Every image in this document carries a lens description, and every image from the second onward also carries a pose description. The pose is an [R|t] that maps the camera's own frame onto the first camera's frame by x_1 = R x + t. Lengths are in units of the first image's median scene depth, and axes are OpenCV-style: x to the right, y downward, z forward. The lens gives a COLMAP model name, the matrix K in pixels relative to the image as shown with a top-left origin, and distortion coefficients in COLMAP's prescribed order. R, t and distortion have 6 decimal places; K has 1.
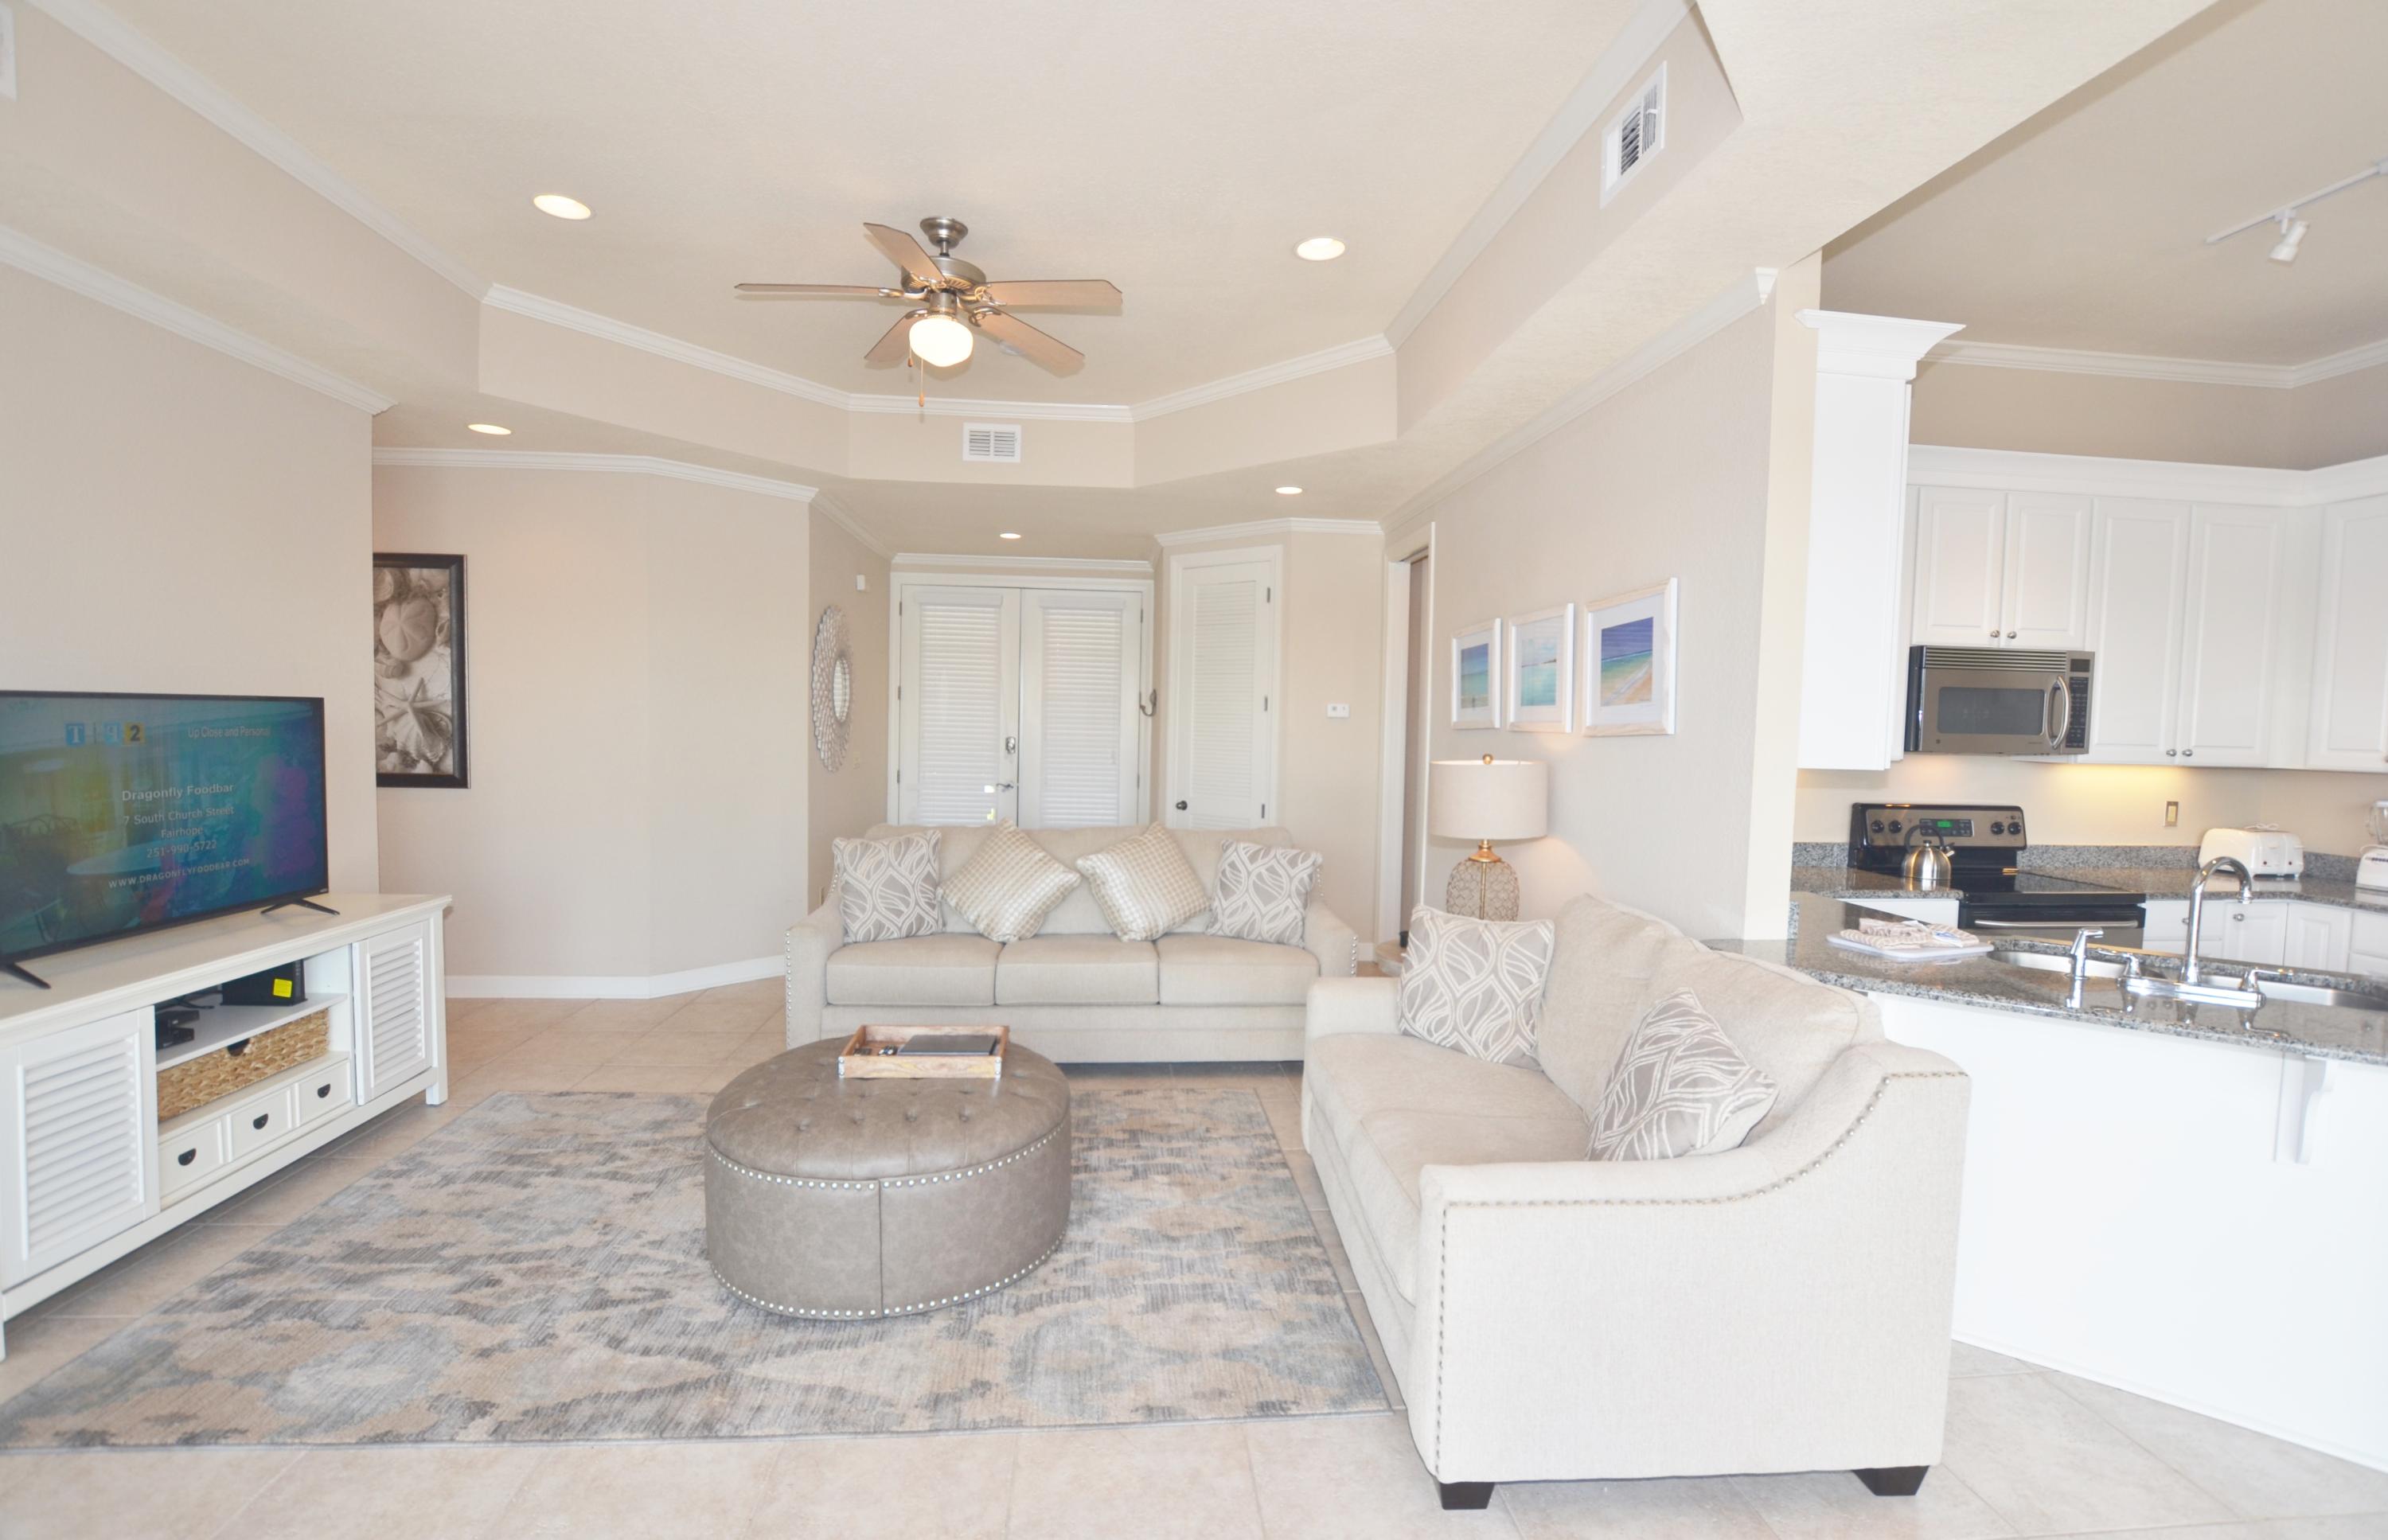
lens RADIAL K [[1106.8, 0, 1194.0], [0, 1106.8, 770.0], [0, 0, 1]] dist [-0.024594, 0.000288]
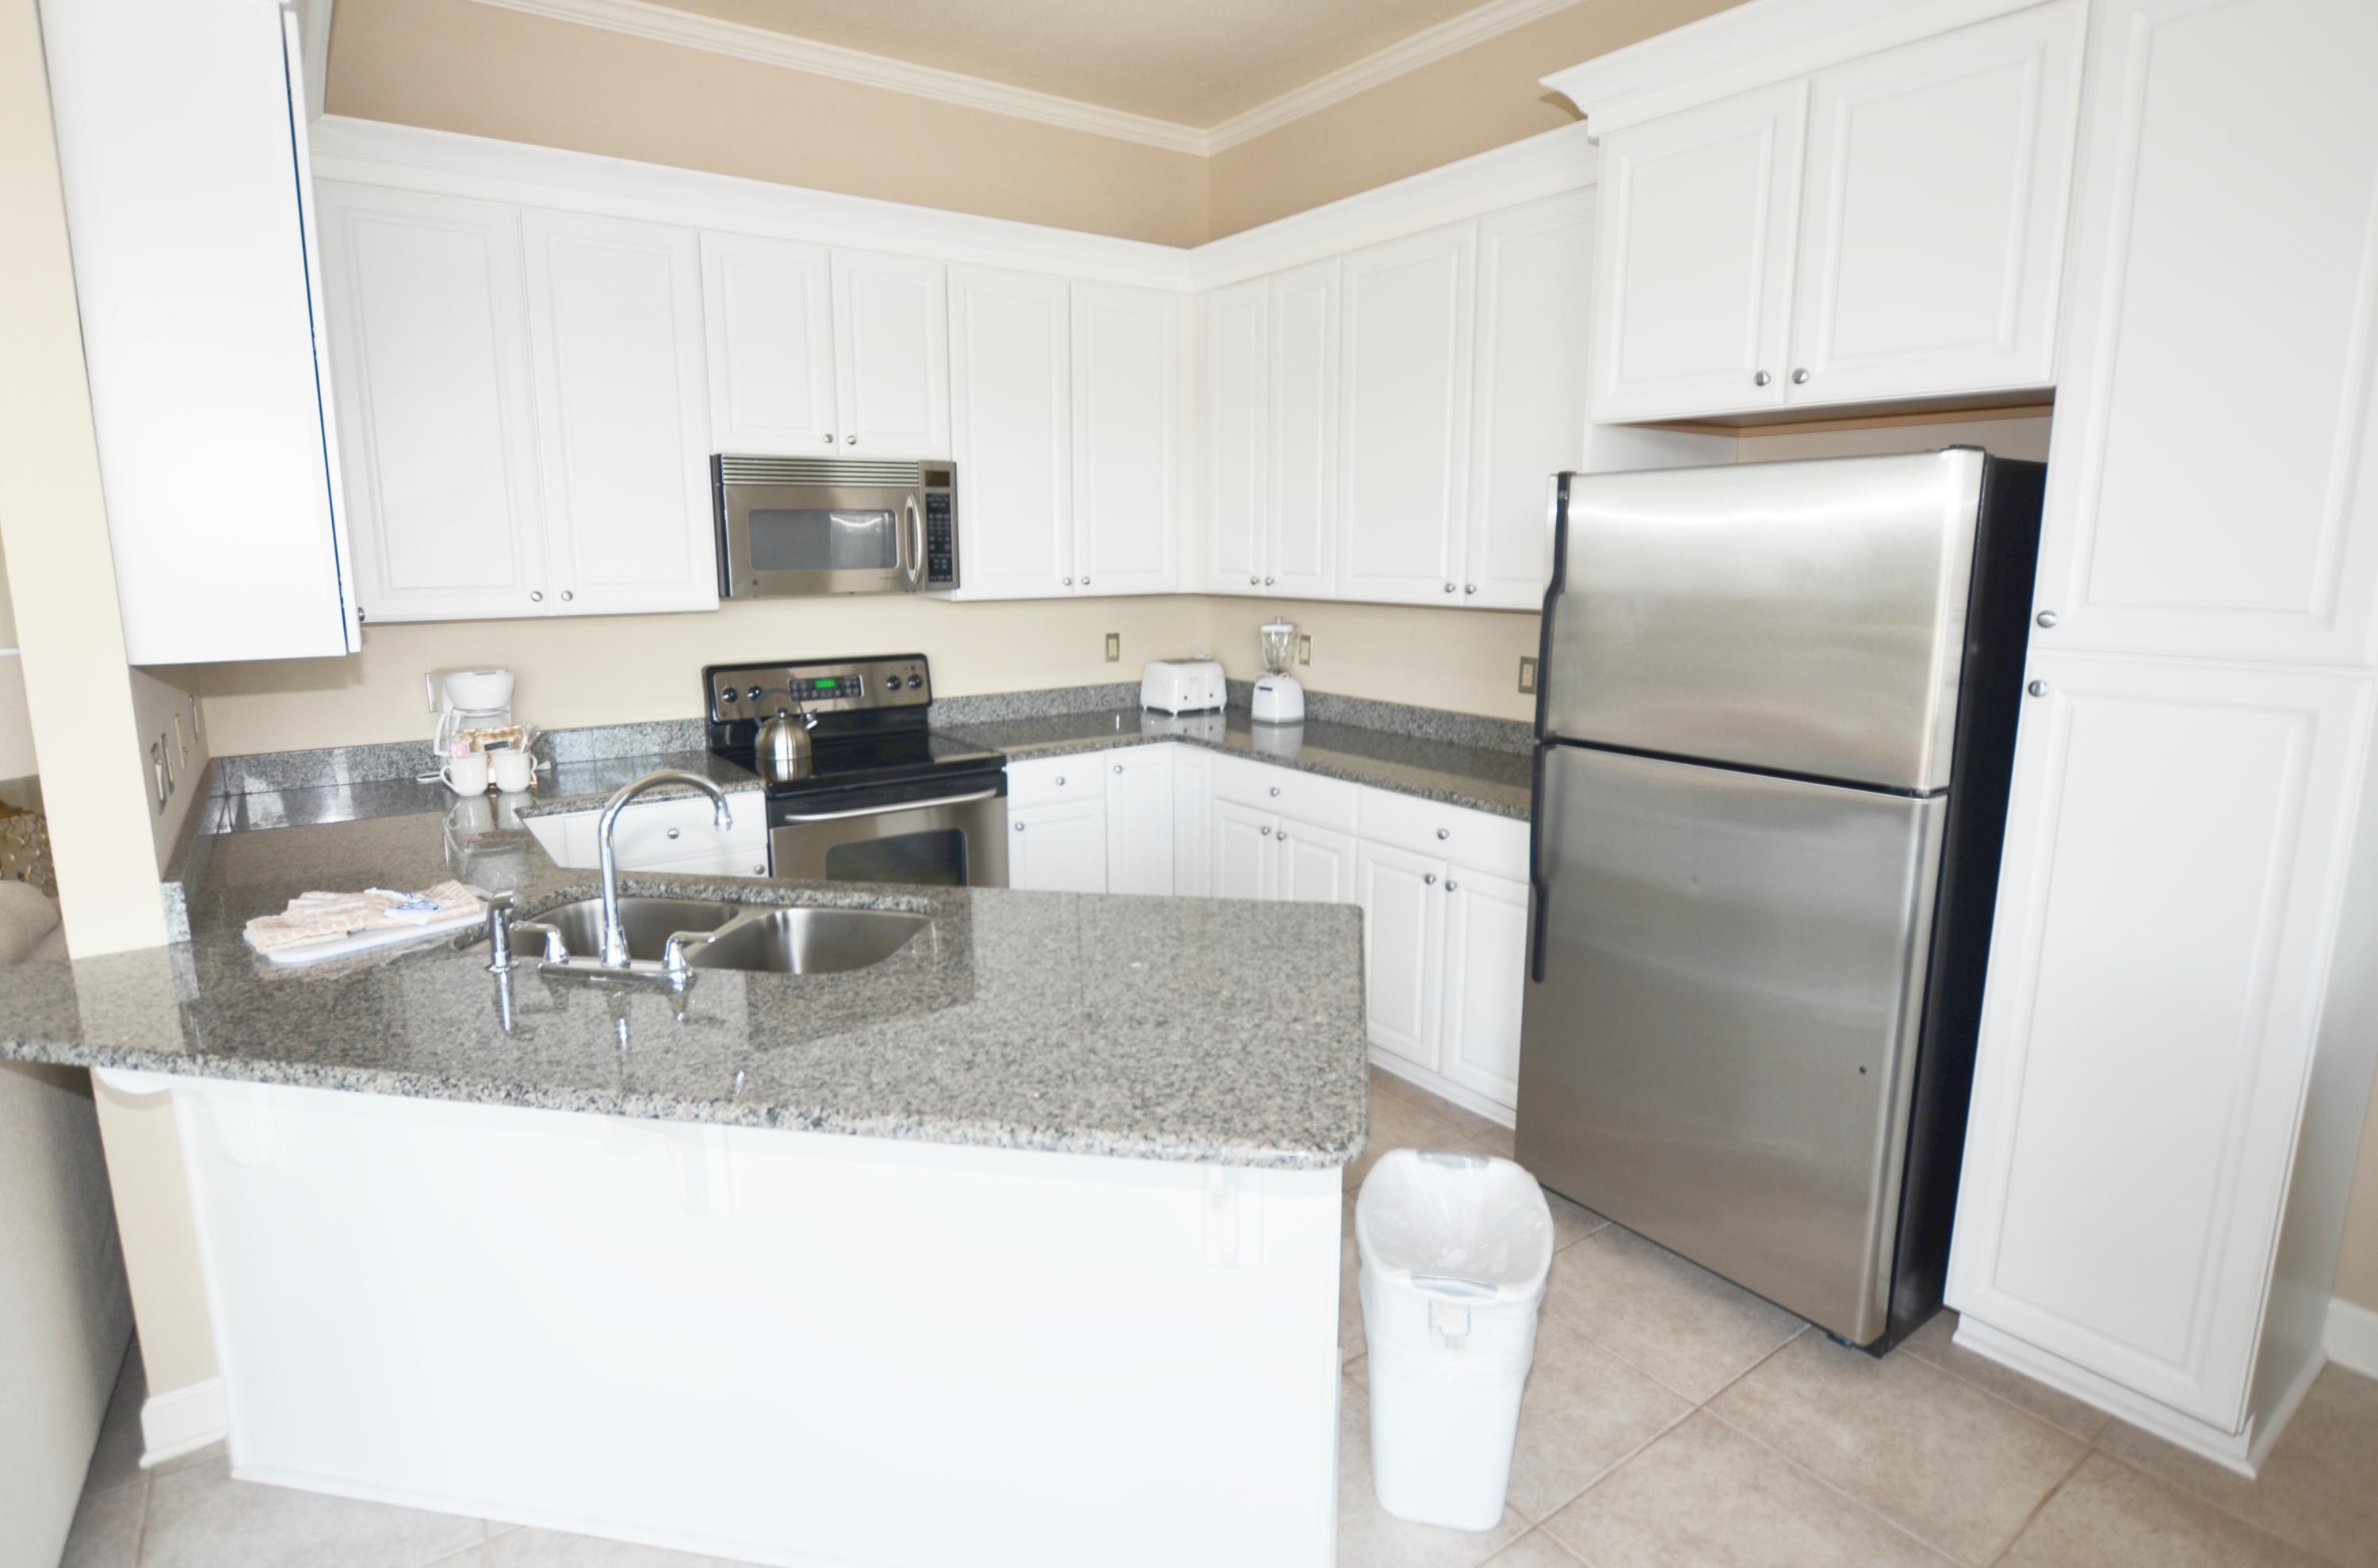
lens RADIAL K [[1278.0, 0, 1126.2], [0, 1278.0, 773.3], [0, 0, 1]] dist [-0.028630, 0.001291]
pose [[0.870751, -0.112287, 0.478731, 0.446304], [0.047389, 0.988209, 0.145592, -0.011257], [-0.489435, -0.104087, 0.865806, 0.088422]]
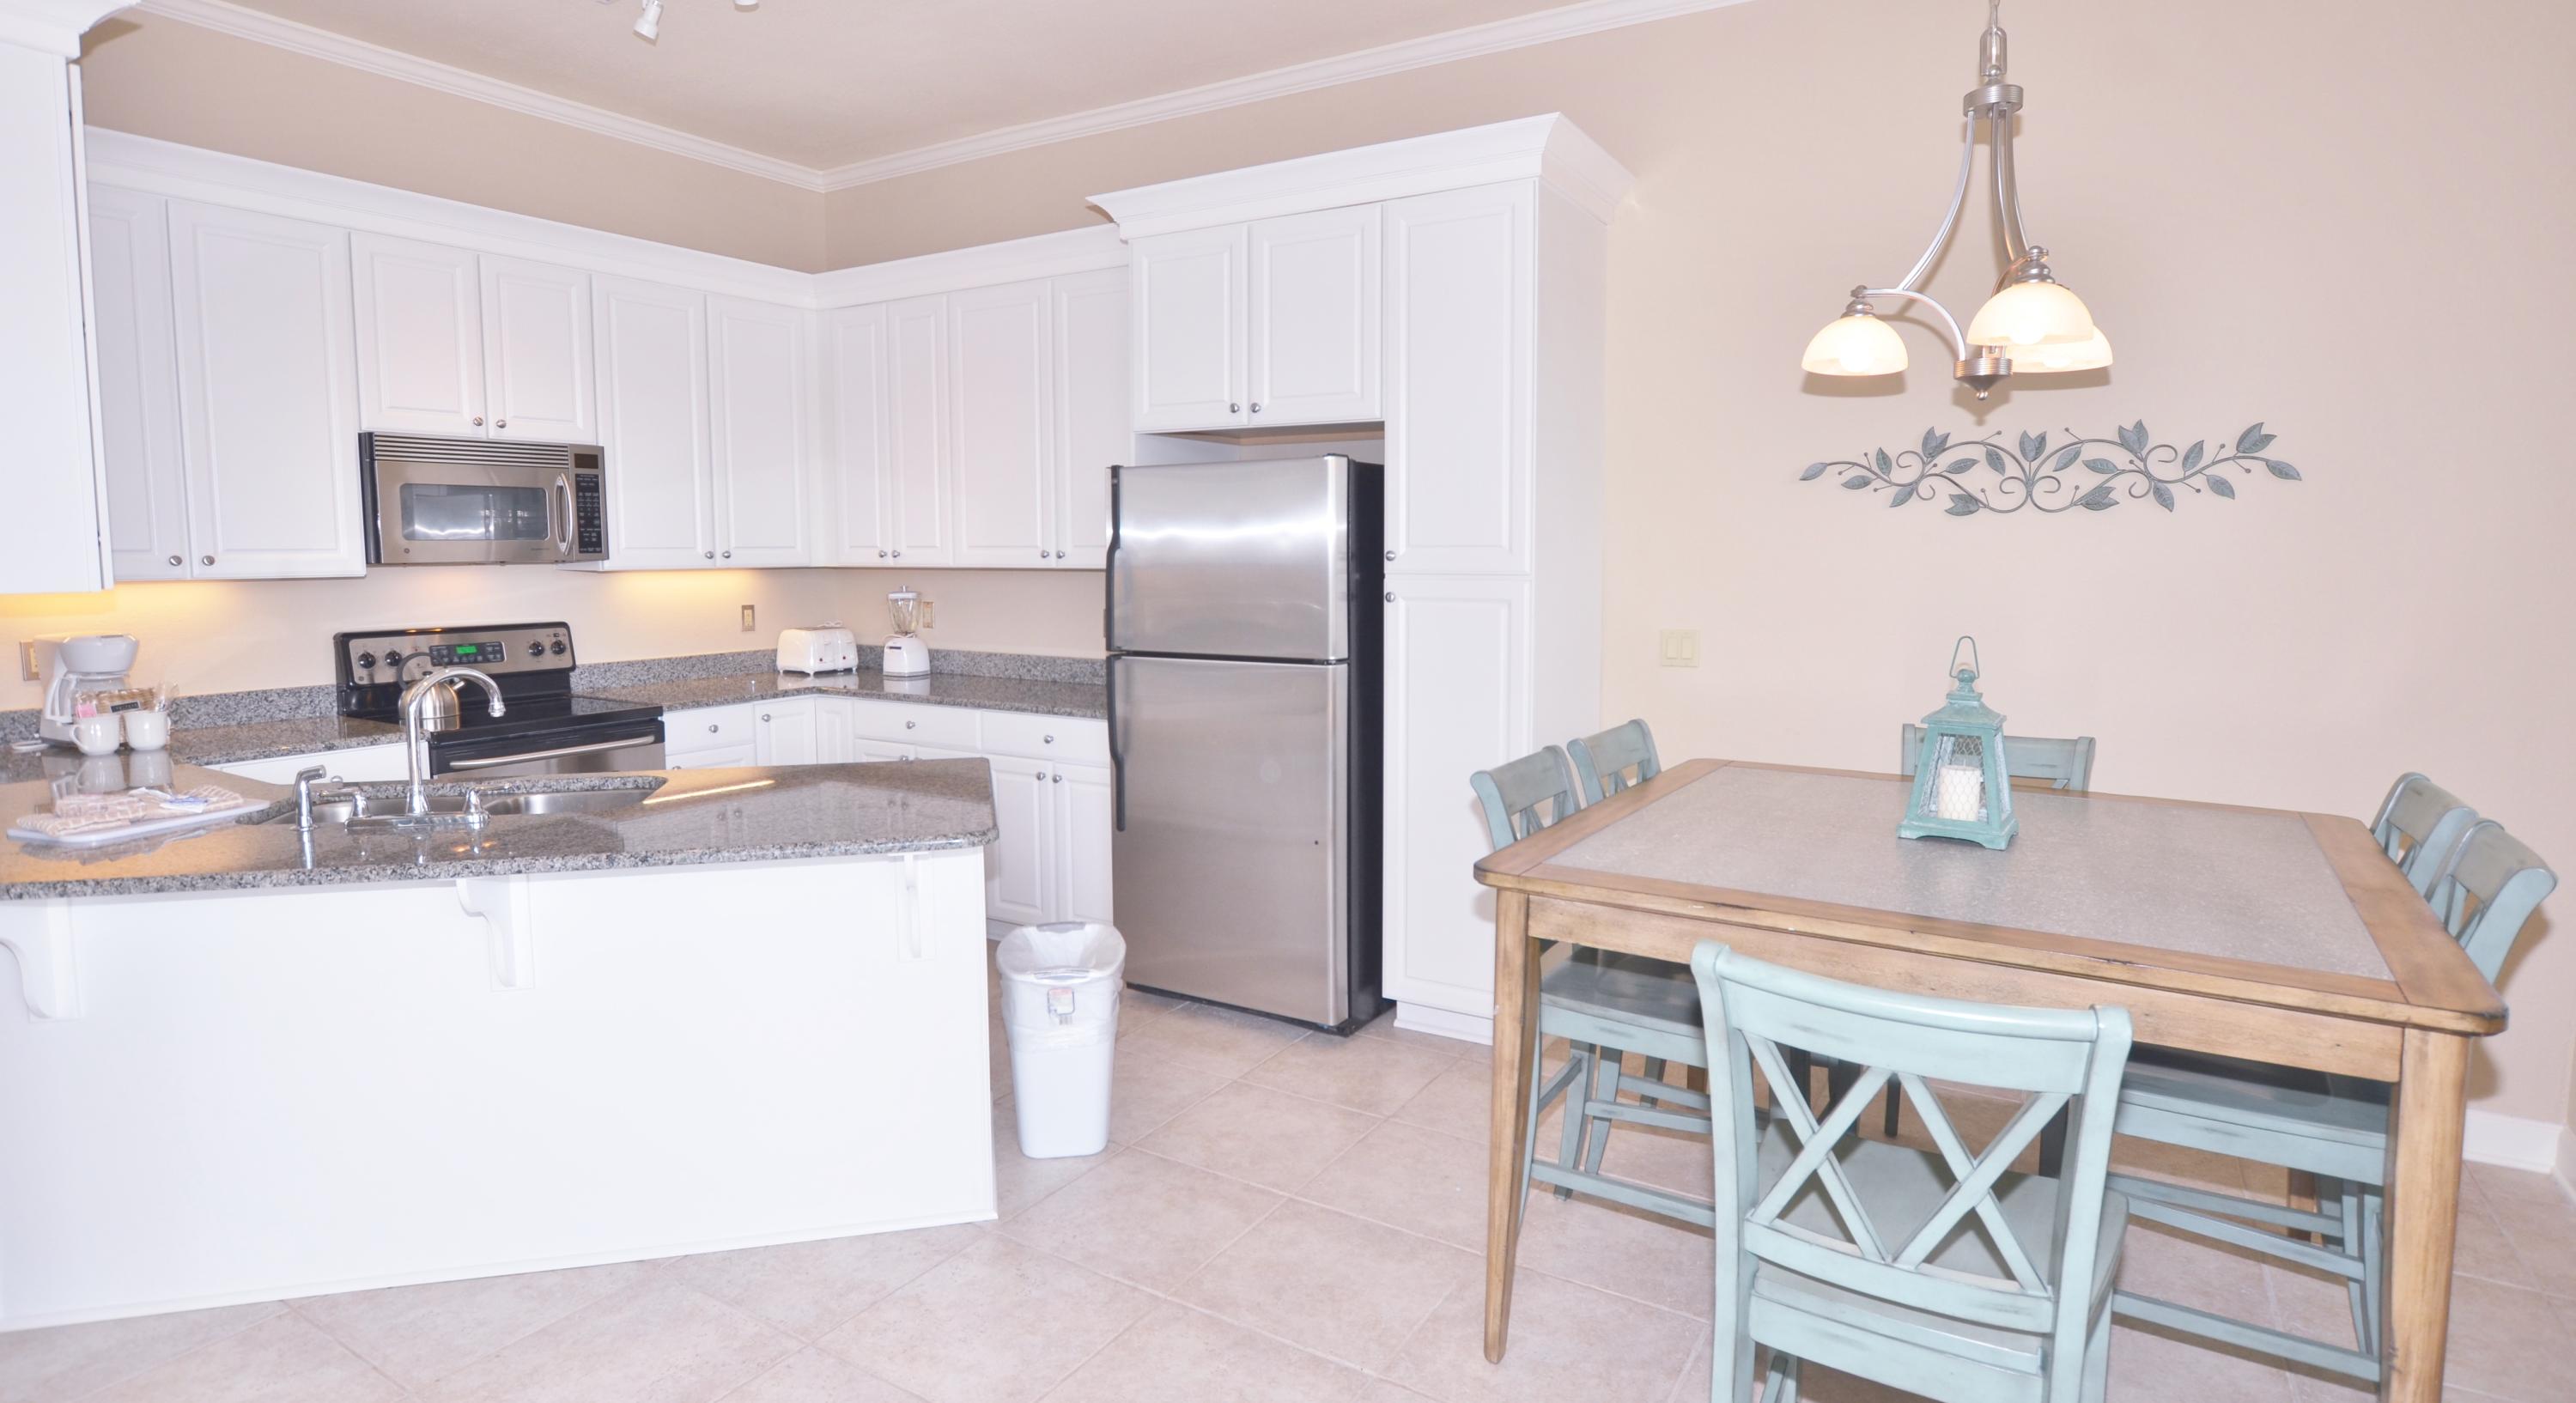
lens RADIAL K [[1333.7, 0, 1298.8], [0, 1333.7, 655.2], [0, 0, 1]] dist [-0.014014, -0.000109]
pose [[0.593641, -0.090808, 0.799590, 0.264433], [0.054027, 0.995868, 0.072987, 0.014725], [-0.802914, -0.000129, 0.596094, -0.122129]]
